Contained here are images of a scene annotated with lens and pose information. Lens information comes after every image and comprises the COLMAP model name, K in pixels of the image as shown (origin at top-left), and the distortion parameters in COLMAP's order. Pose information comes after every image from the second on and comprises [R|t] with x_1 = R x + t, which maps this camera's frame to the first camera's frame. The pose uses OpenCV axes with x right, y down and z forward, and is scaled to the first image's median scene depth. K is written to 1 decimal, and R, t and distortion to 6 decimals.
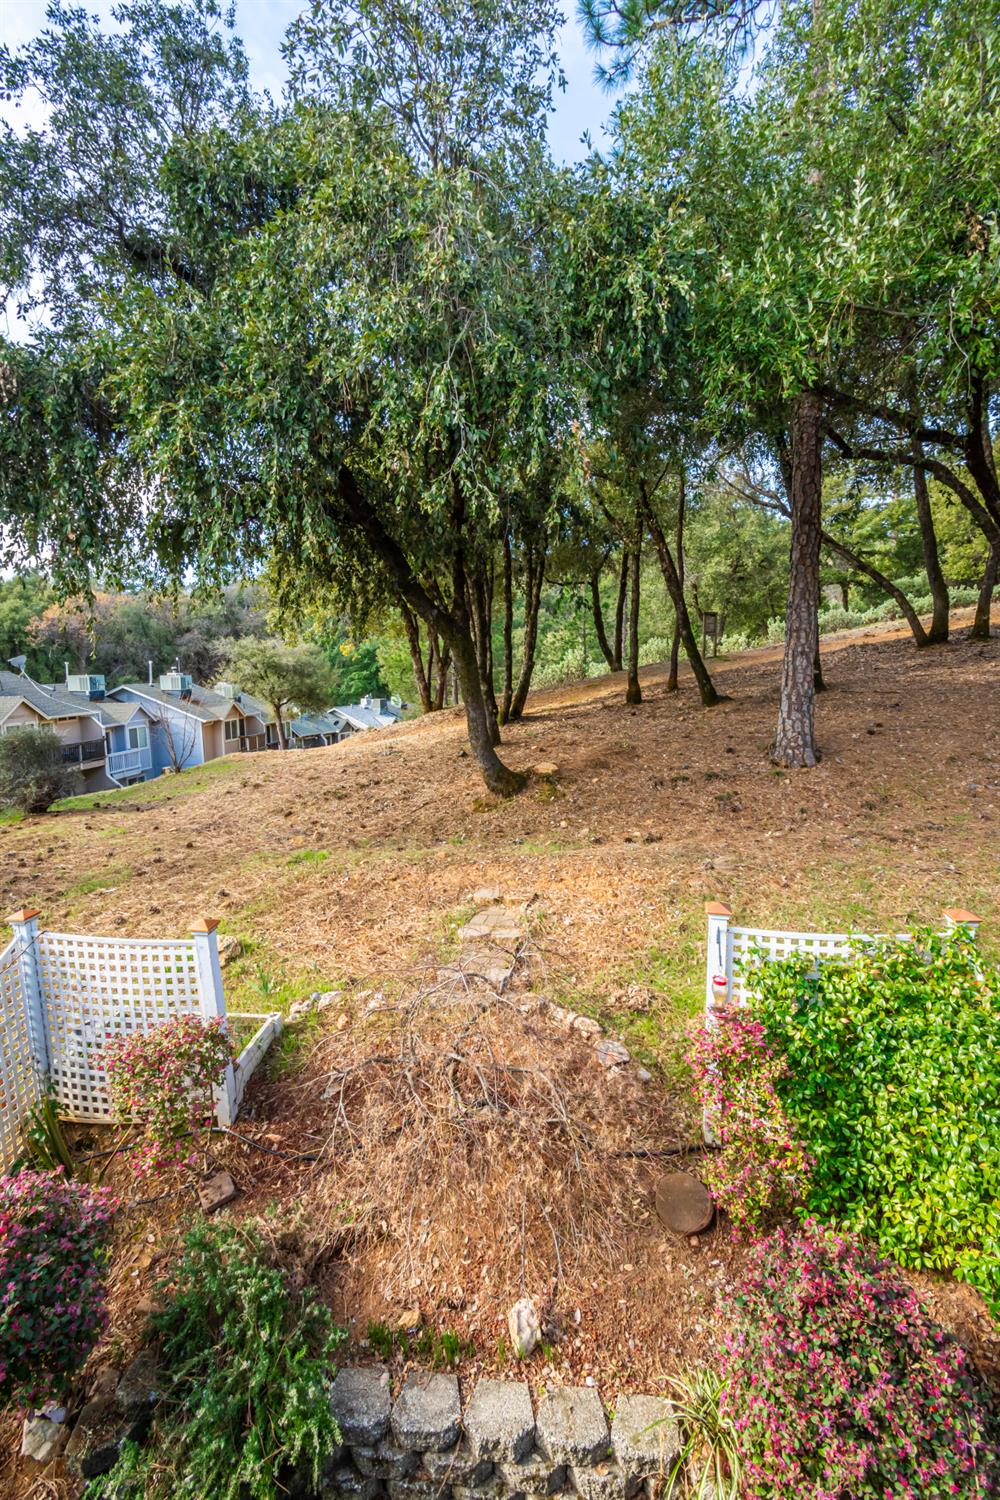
lens RADIAL K [[672.9, 0, 492.4], [0, 672.9, 749.0], [0, 0, 1]] dist [0.004601, -0.000245]
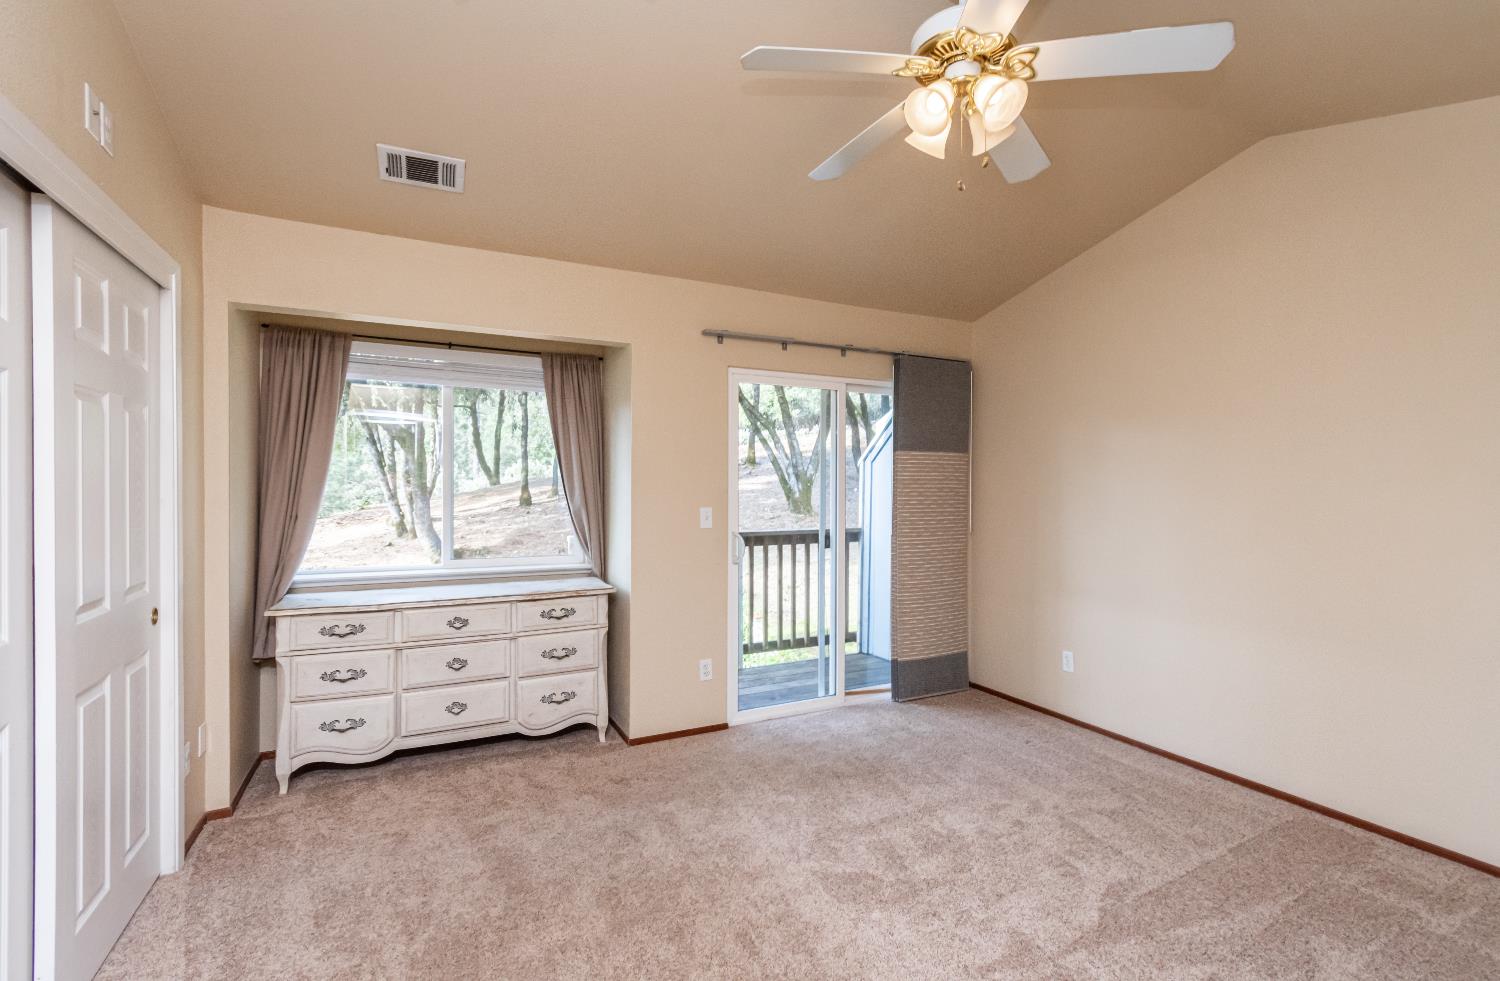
lens RADIAL K [[655.7, 0, 754.3], [0, 655.7, 492.7], [0, 0, 1]] dist [-0.001570, -0.000368]
pose [[0.828145, 0.006262, 0.560479, -0.229055], [0.059390, 0.993329, -0.098850, 0.100433], [-0.557359, 0.115149, 0.822248, -0.469365]]
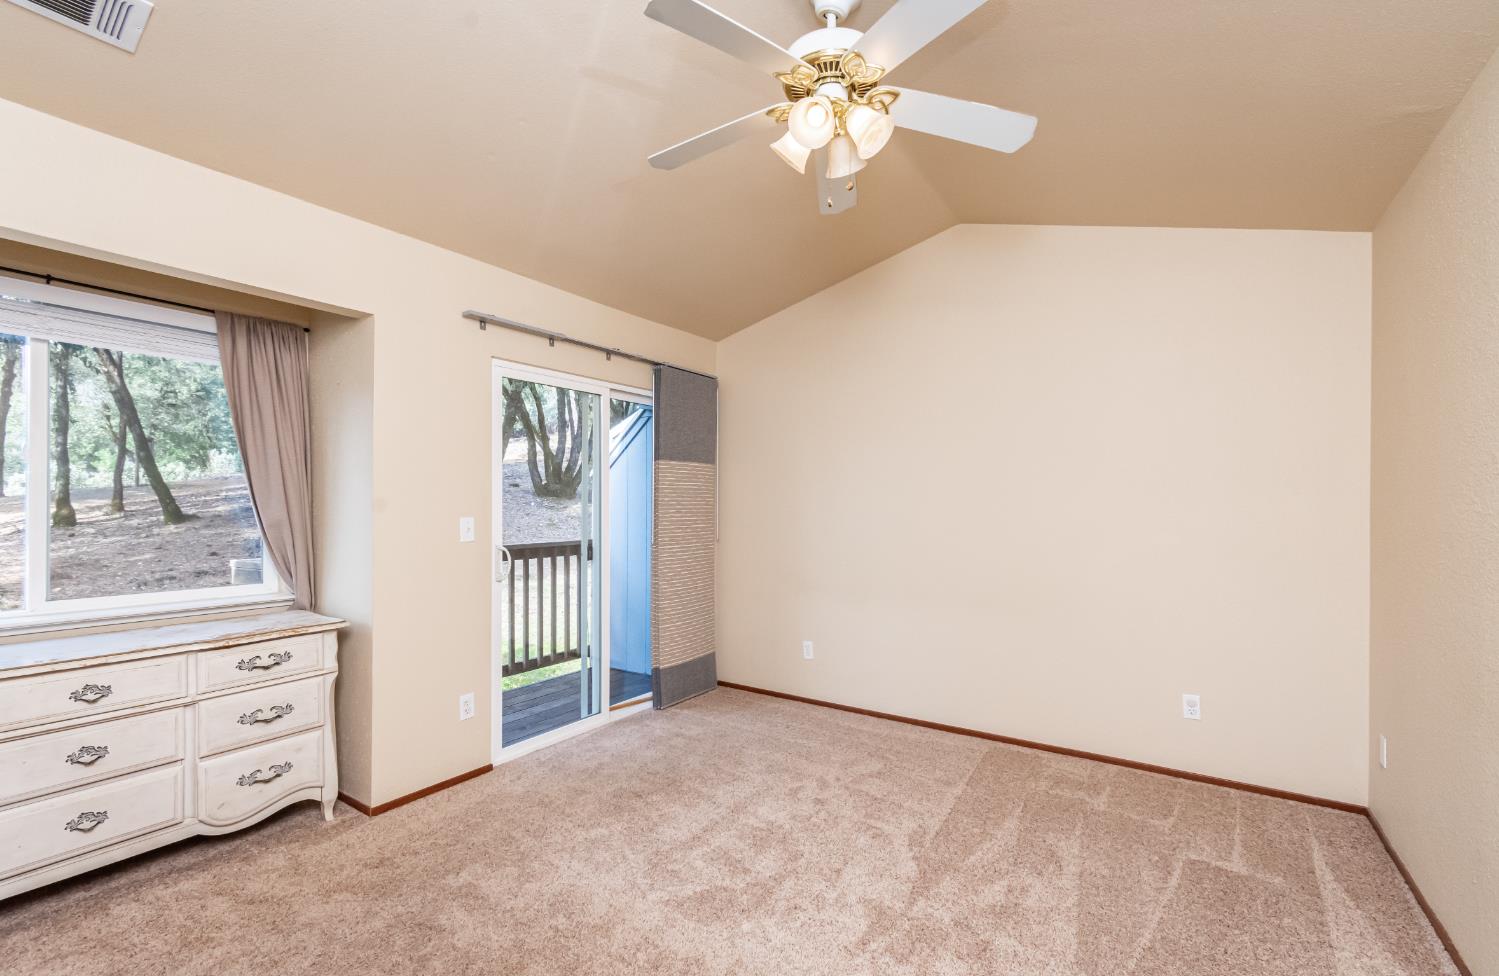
lens RADIAL K [[634.5, 0, 745.2], [0, 634.5, 503.8], [0, 0, 1]] dist [-0.000191, -0.000265]
pose [[0.453797, 0.008461, 0.891065, -0.259187], [0.103908, 0.992631, -0.062343, 0.096823], [-0.885026, 0.120880, 0.449574, -0.403596]]
